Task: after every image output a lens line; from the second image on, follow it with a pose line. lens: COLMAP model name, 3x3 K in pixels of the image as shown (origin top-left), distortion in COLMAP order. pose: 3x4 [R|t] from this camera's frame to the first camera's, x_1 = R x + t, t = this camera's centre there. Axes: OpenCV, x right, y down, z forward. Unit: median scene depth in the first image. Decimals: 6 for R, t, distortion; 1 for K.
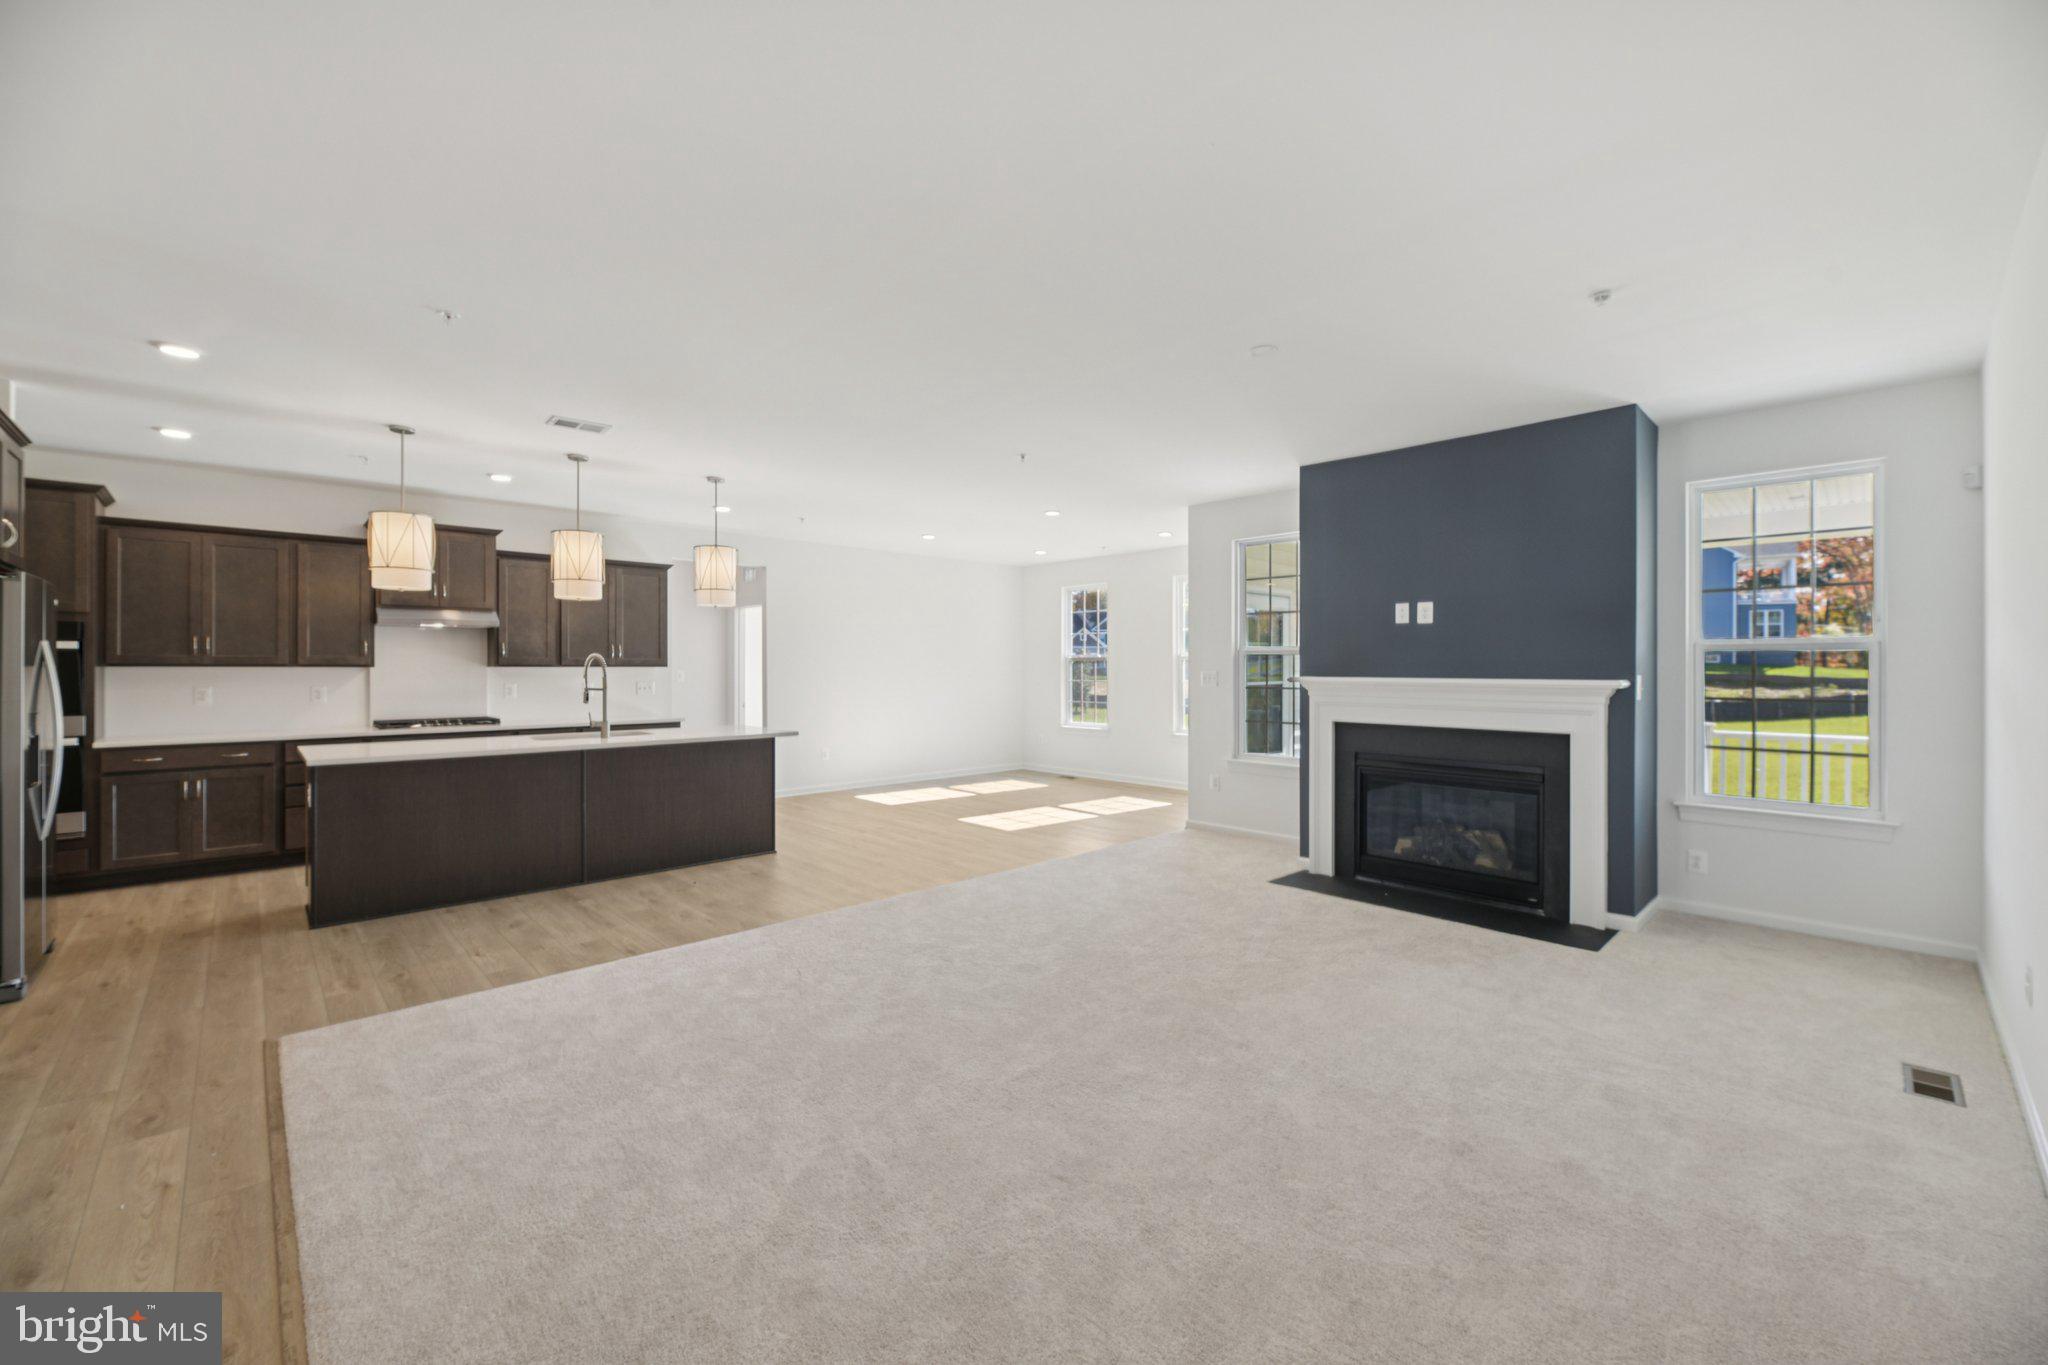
lens RADIAL K [[827.0, 0, 1034.8], [0, 827.0, 671.8], [0, 0, 1]] dist [-0.002759, -0.000513]
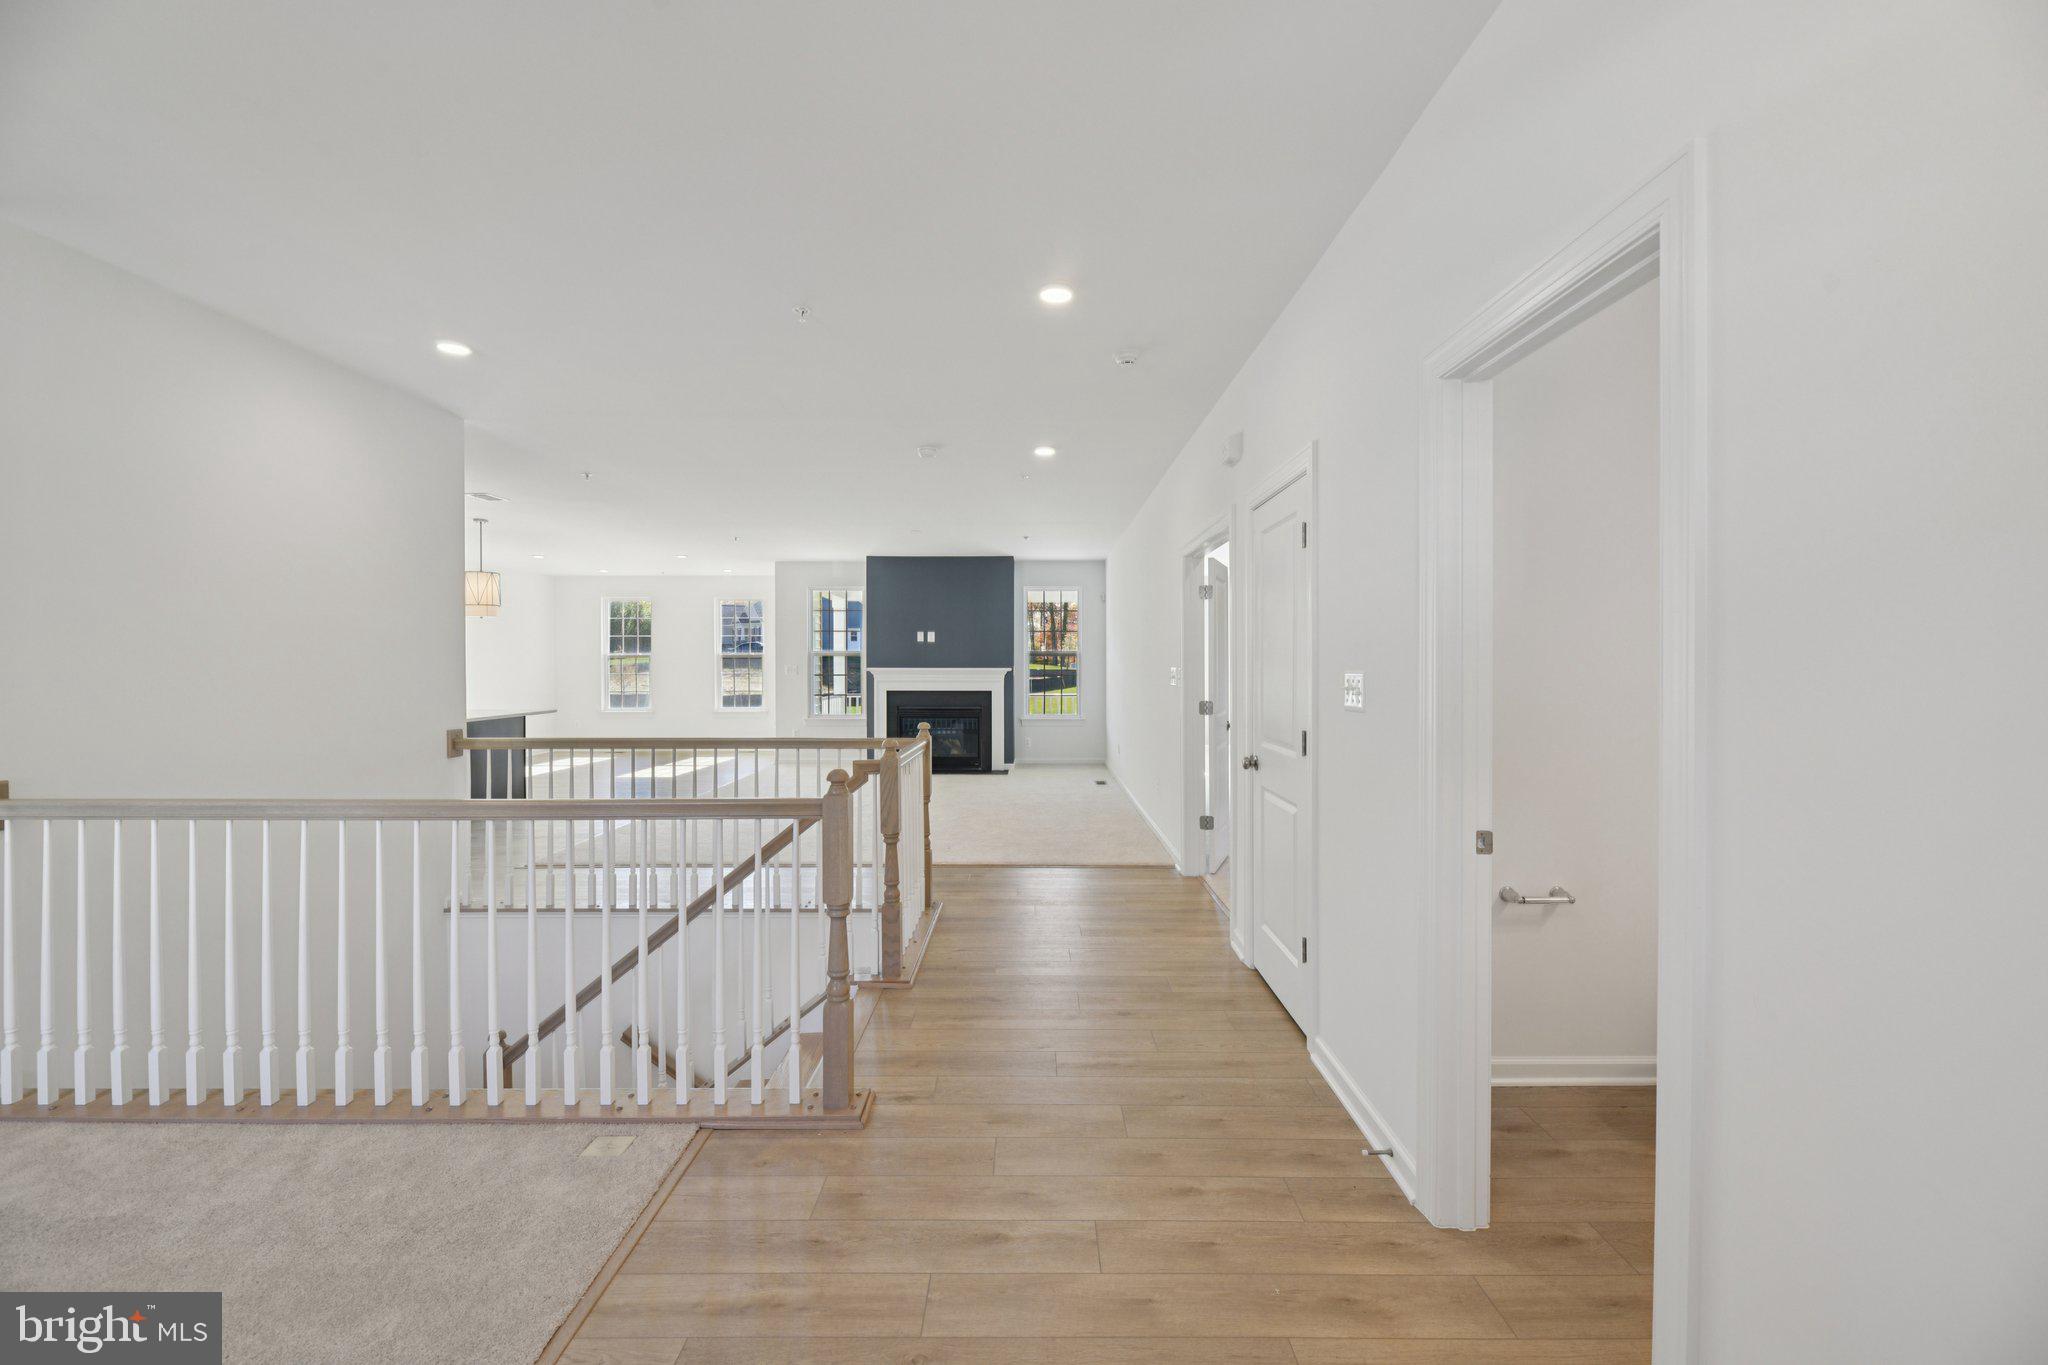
lens RADIAL K [[827.0, 0, 1025.4], [0, 827.0, 665.9], [0, 0, 1]] dist [-0.002759, -0.000513]
pose [[0.707510, -0.006343, 0.706674, -1.044171], [0.004461, 0.999980, 0.004509, -0.007012], [-0.706689, -0.000038, 0.707524, -0.813097]]
